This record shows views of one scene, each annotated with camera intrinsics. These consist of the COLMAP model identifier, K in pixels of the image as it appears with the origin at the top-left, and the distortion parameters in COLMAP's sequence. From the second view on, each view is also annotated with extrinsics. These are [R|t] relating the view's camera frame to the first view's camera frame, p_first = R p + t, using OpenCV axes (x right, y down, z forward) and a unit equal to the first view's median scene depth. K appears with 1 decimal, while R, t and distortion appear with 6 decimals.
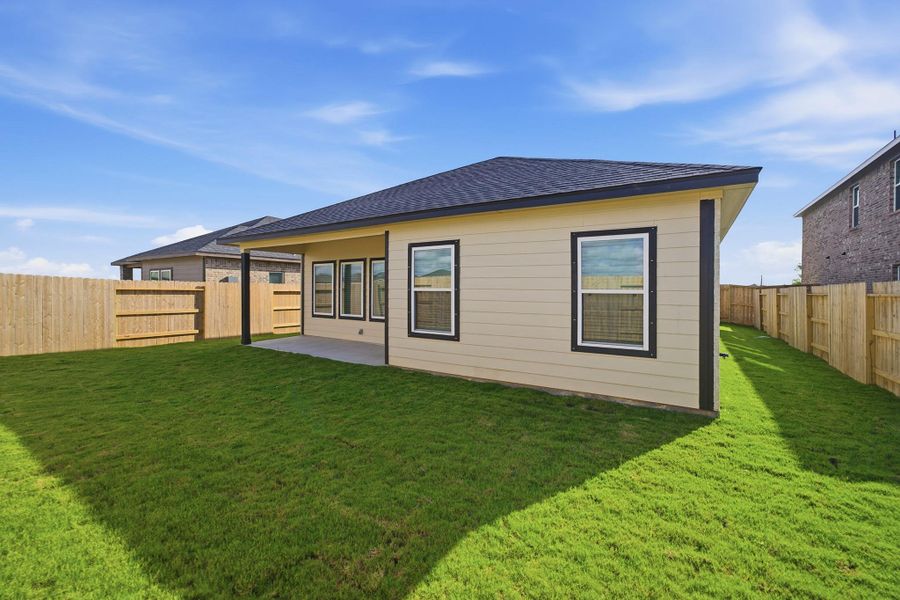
lens RADIAL K [[374.2, 0, 450.0], [0, 374.2, 291.0], [0, 0, 1]] dist [-0.001927, -0.000126]
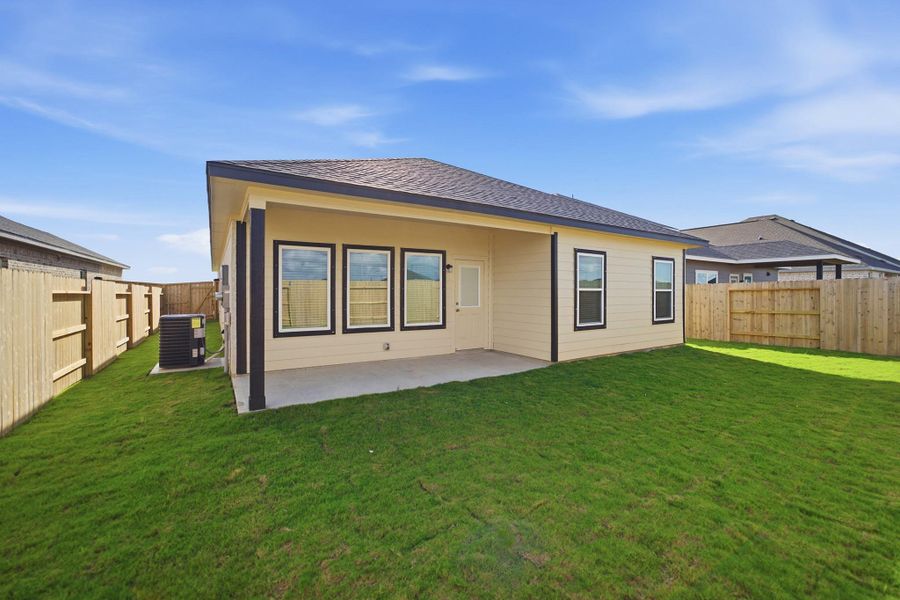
lens RADIAL K [[374.2, 0, 450.0], [0, 374.2, 291.0], [0, 0, 1]] dist [-0.001927, -0.000126]
pose [[0.437234, -0.009424, 0.899299, -1.242025], [0.003925, 0.999956, 0.008570, -0.008651], [-0.899339, -0.000218, 0.437251, 0.831351]]
